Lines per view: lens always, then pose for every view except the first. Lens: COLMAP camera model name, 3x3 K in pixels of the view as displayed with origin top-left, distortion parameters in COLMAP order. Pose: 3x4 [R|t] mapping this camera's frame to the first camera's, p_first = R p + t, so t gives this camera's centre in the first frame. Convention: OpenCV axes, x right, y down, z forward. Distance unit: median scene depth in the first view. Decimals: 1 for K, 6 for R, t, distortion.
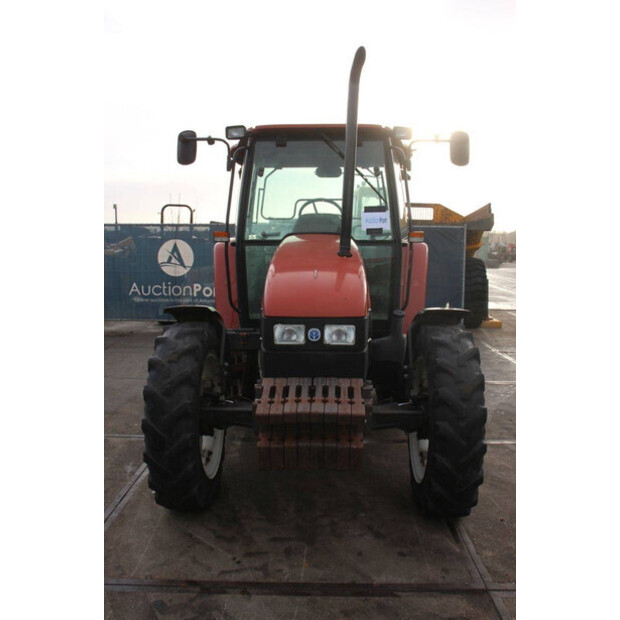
lens RADIAL K [[548.6, 0, 310.0], [0, 548.6, 310.0], [0, 0, 1]] dist [-0.137584, 0.124700]
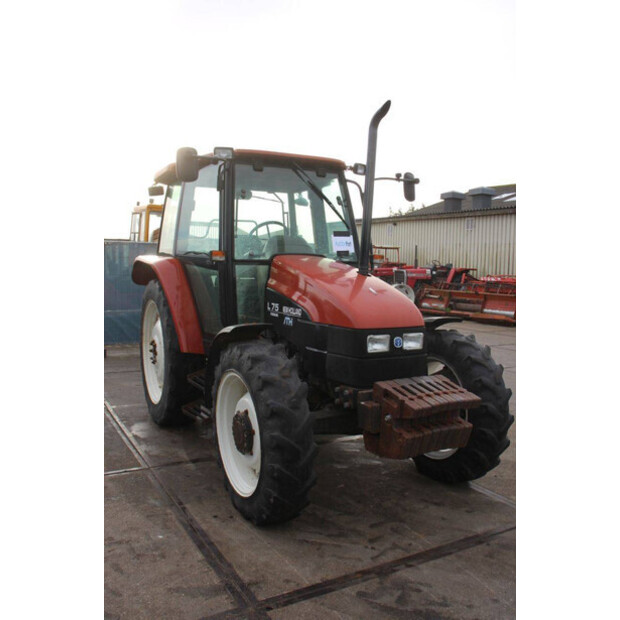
lens RADIAL K [[548.6, 0, 310.0], [0, 548.6, 310.0], [0, 0, 1]] dist [-0.137584, 0.124700]
pose [[0.873737, -0.030599, 0.485435, -0.503572], [0.045348, 0.998797, -0.018663, -0.007970], [-0.484279, 0.038320, 0.874074, 0.040276]]
